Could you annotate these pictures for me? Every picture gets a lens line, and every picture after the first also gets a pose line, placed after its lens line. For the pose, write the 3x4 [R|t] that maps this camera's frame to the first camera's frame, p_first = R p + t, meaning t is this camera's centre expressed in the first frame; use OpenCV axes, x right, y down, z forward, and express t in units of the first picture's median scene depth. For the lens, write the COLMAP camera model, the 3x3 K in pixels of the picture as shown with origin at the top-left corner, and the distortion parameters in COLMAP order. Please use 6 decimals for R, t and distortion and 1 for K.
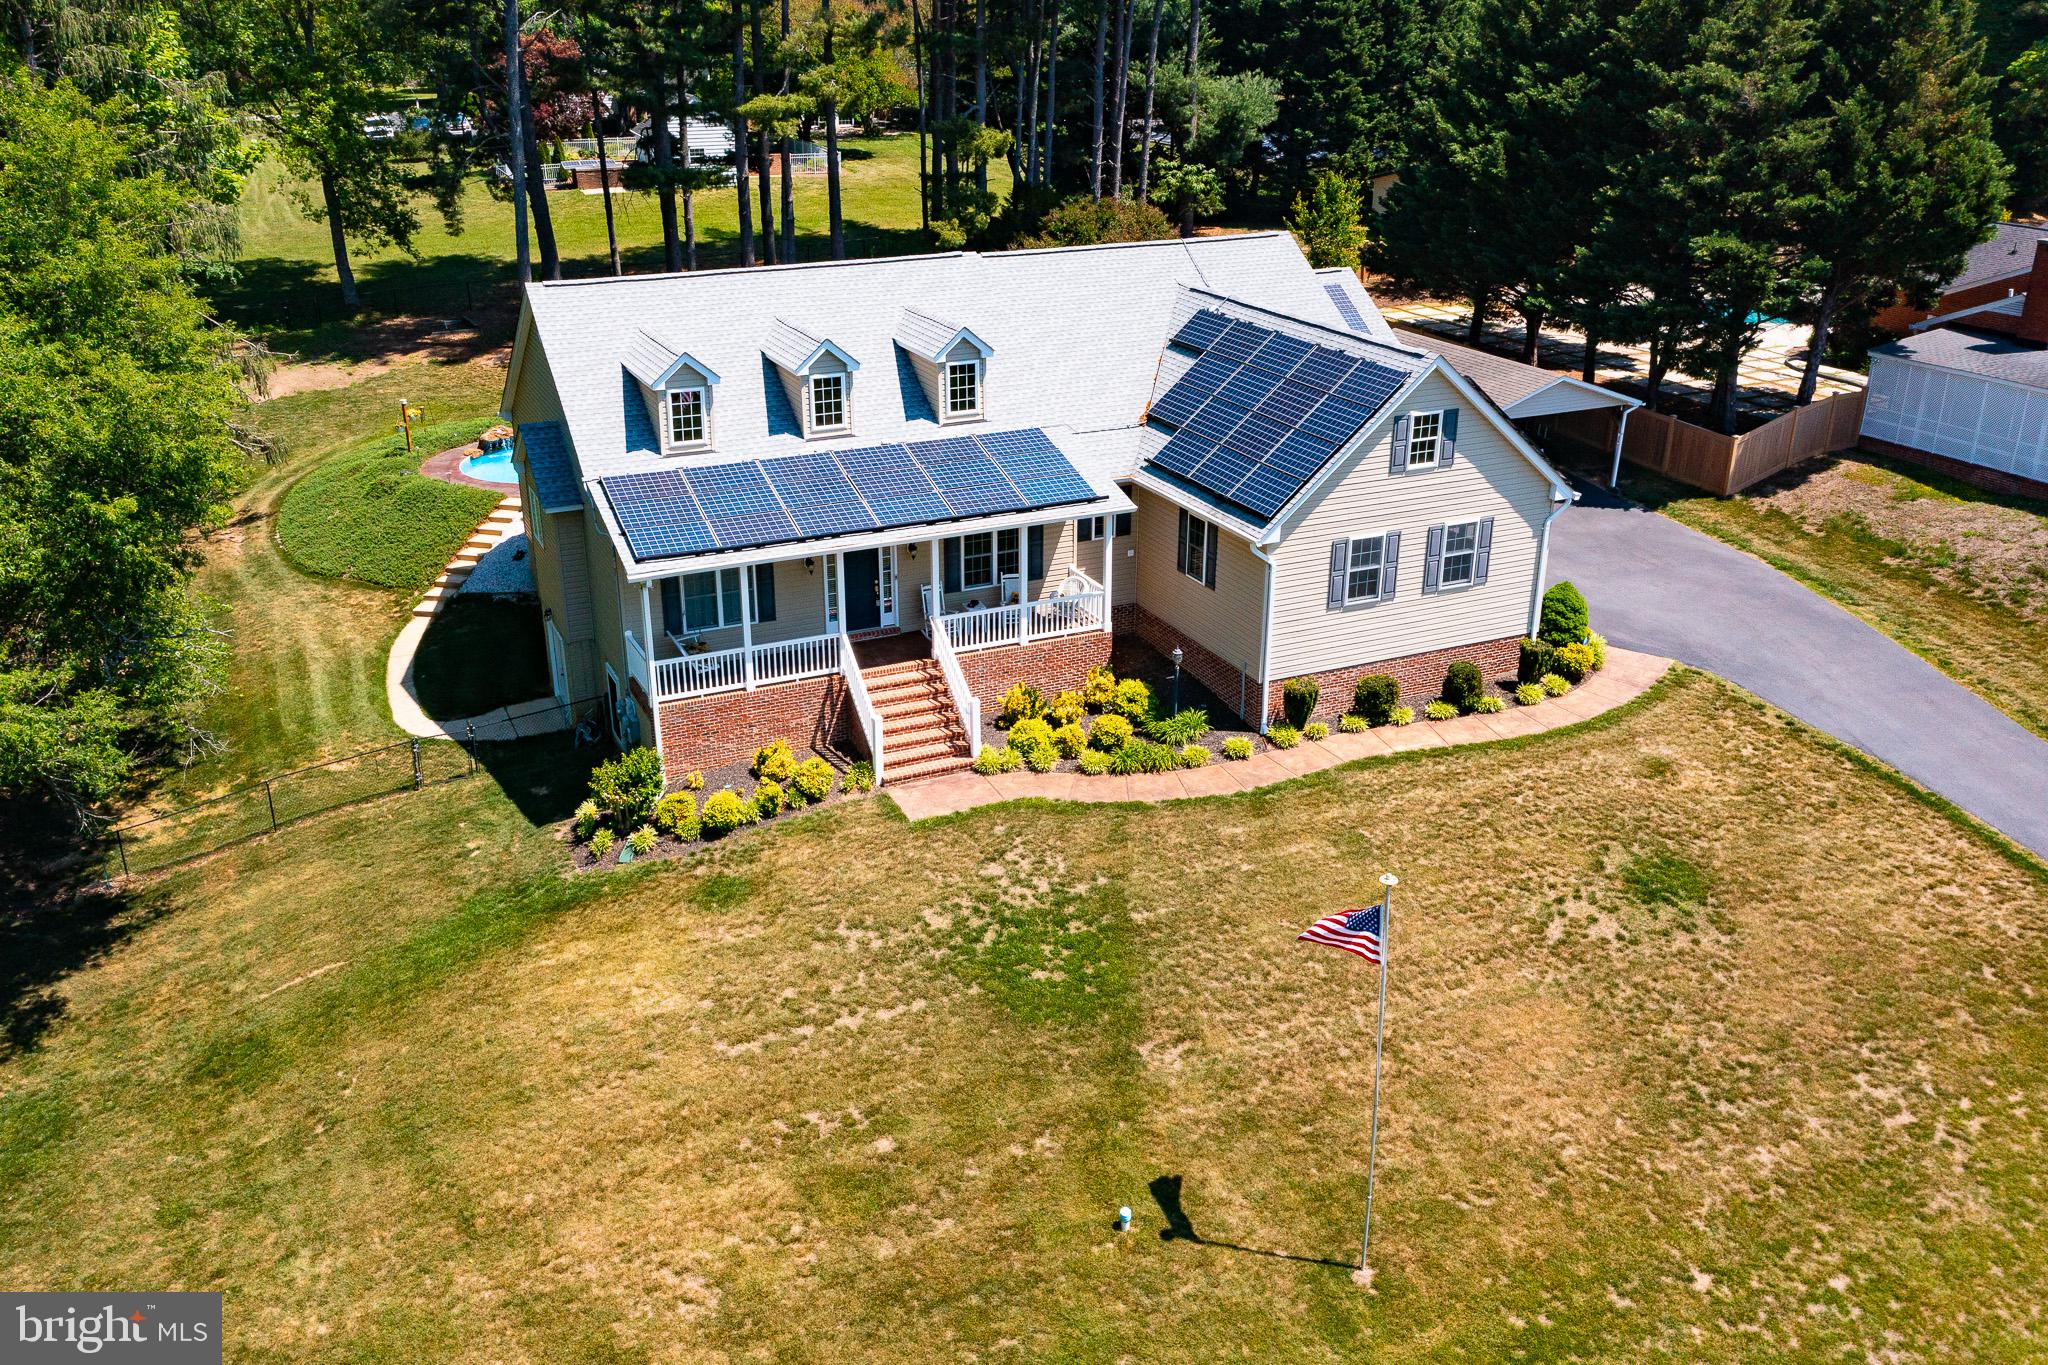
lens RADIAL K [[1684.1, 0, 1021.9], [0, 1684.1, 701.9], [0, 0, 1]] dist [0.002365, 0.001908]
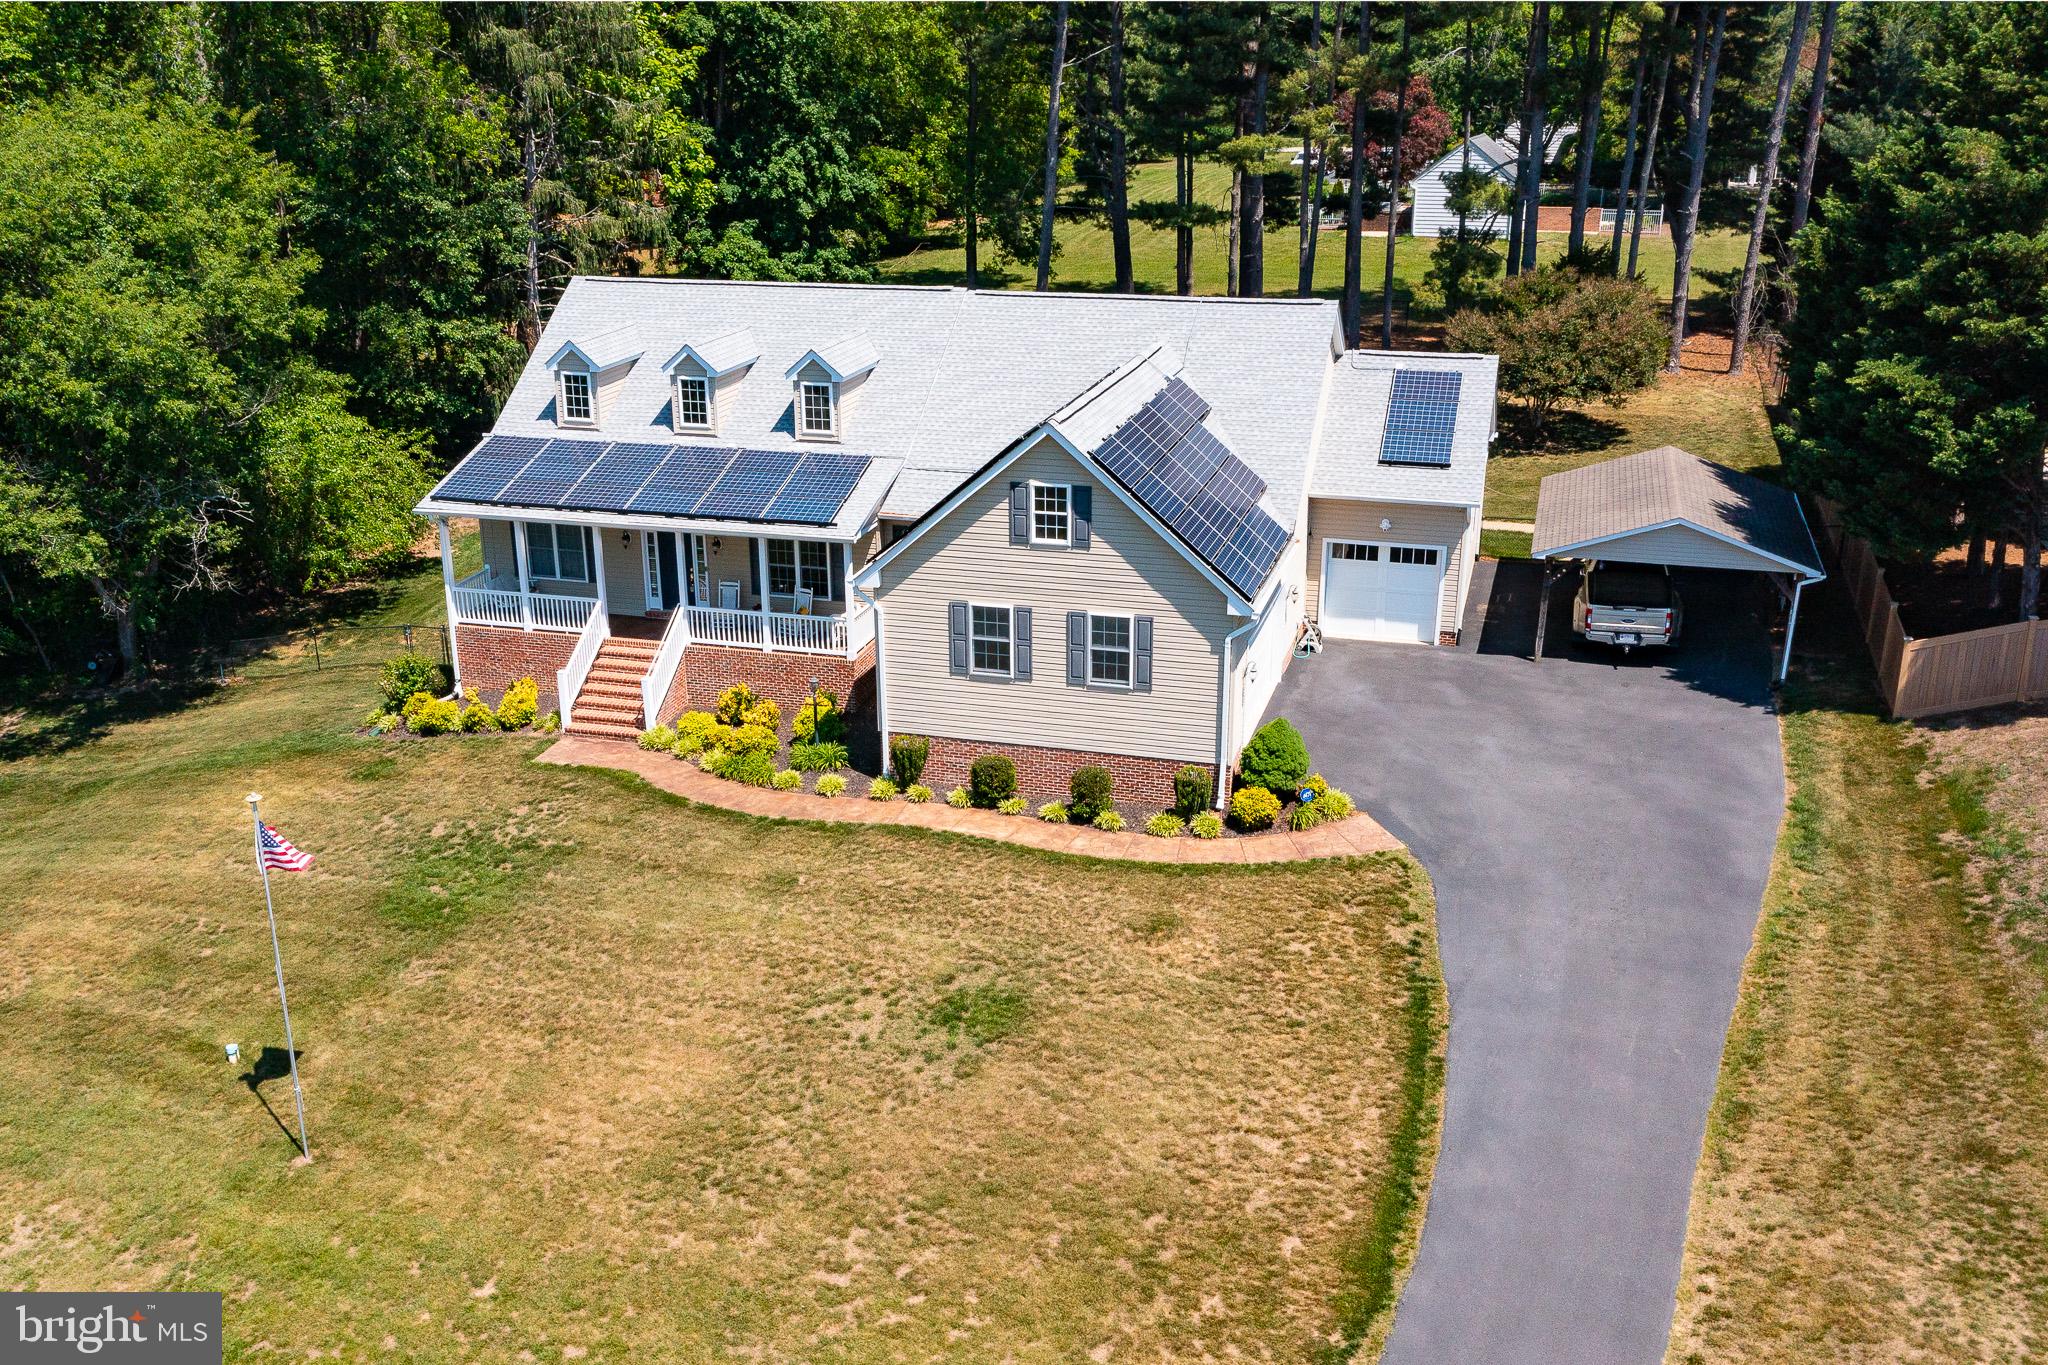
lens RADIAL K [[1876.6, 0, 1025.8], [0, 1876.6, 785.0], [0, 0, 1]] dist [-0.002314, -0.001743]
pose [[0.757909, 0.242777, -0.605503, 0.877380], [-0.251198, 0.965211, 0.072577, -0.081645], [0.602058, 0.097094, 0.792527, 0.183878]]
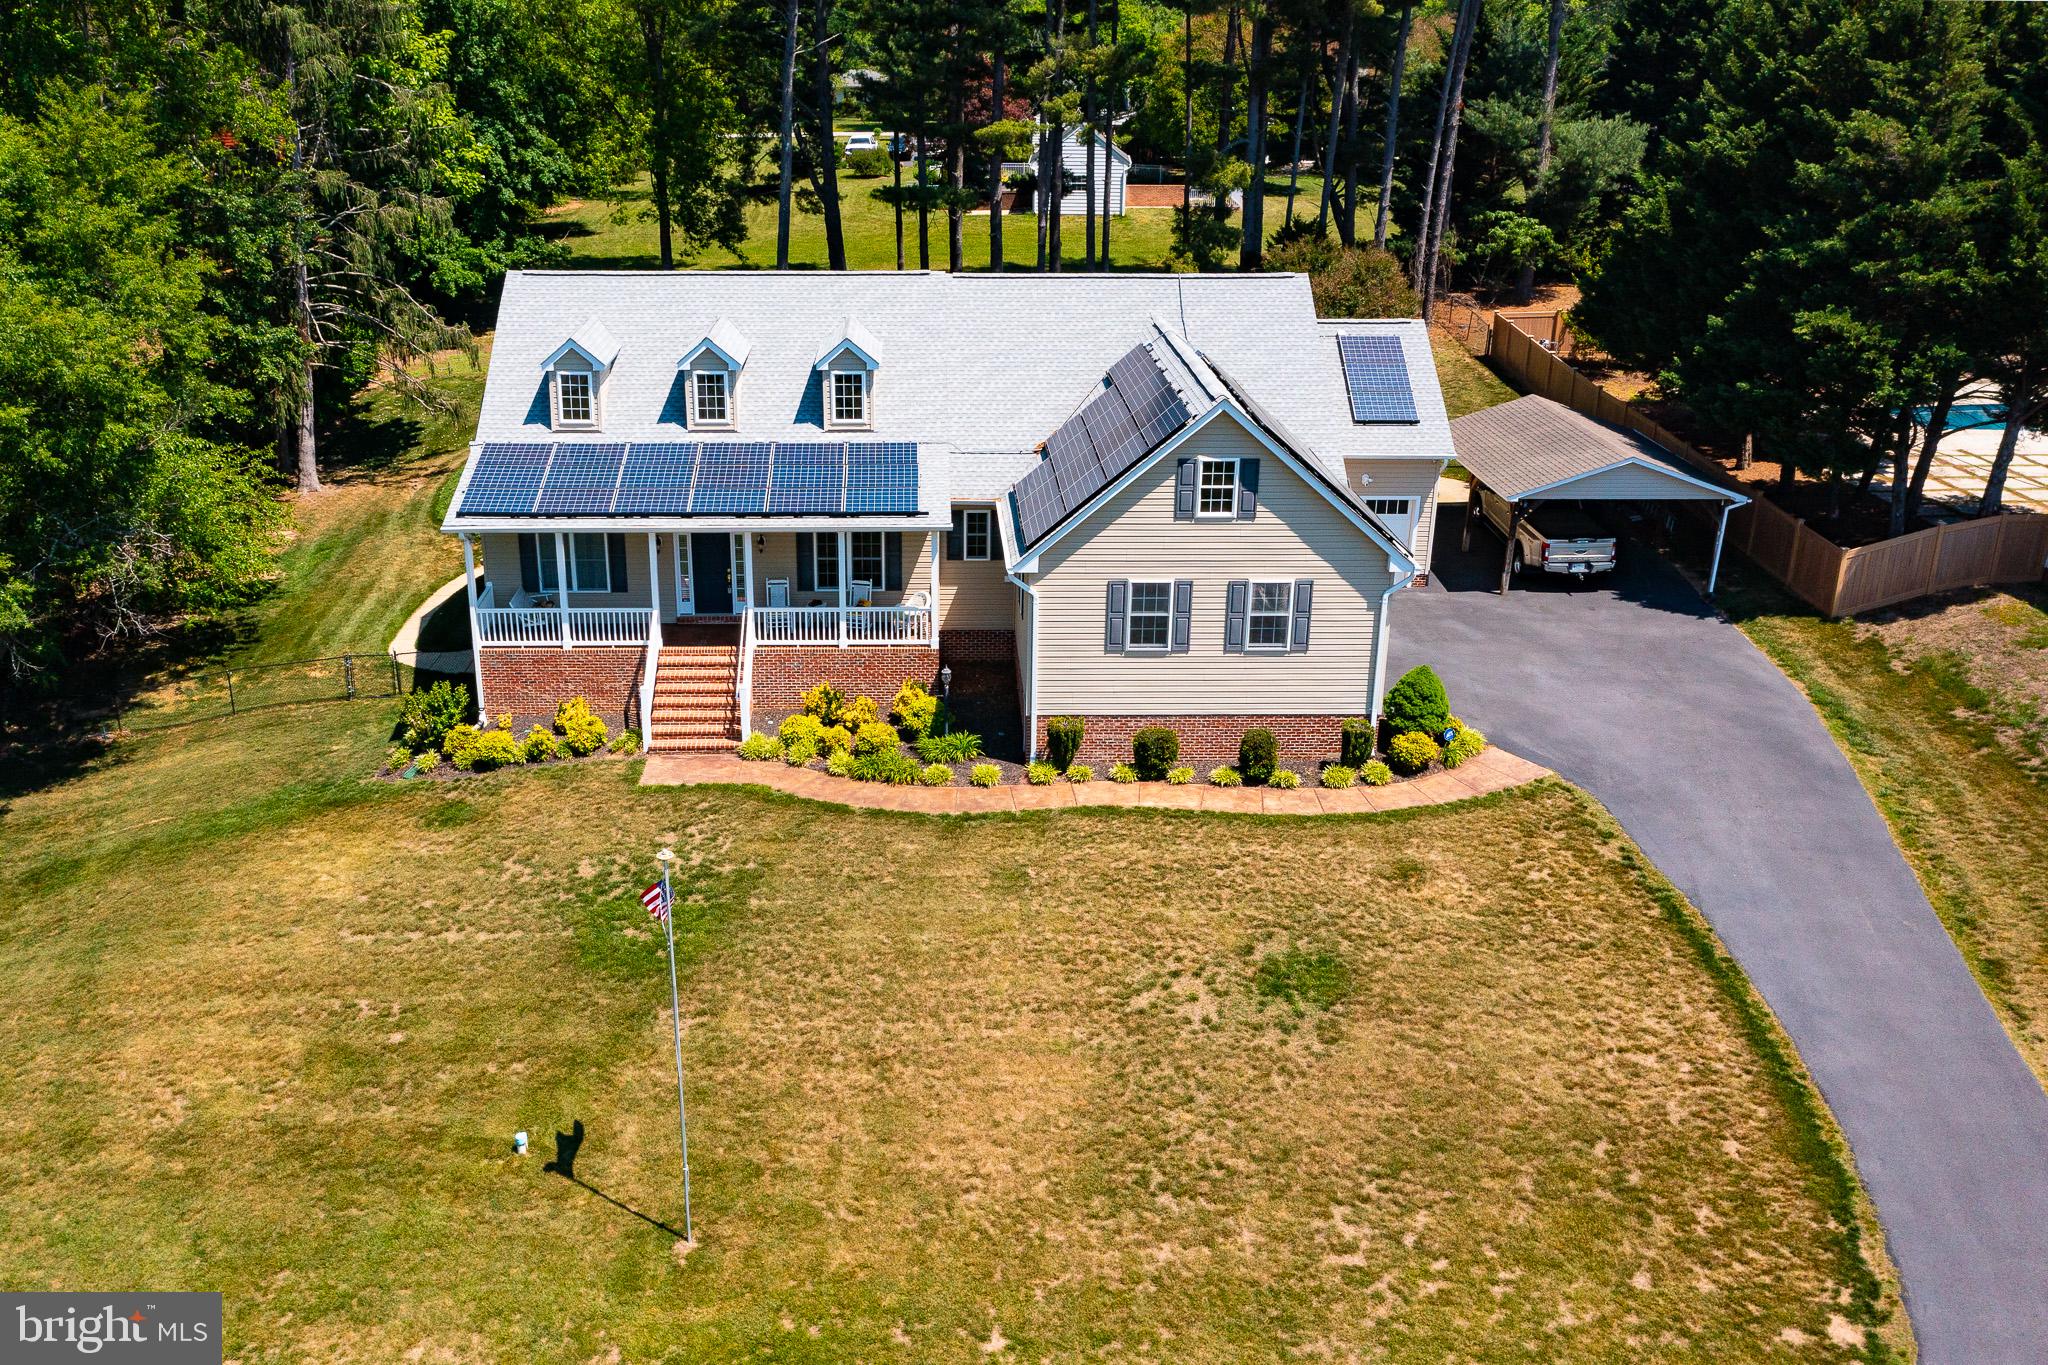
lens RADIAL K [[1777.4, 0, 987.6], [0, 1777.4, 734.5], [0, 0, 1]] dist [-0.000684, 0.003791]
pose [[0.922095, 0.153029, -0.355420, 0.490056], [-0.159908, 0.987080, 0.010134, -0.007055], [0.352379, 0.047490, 0.934652, 0.021409]]
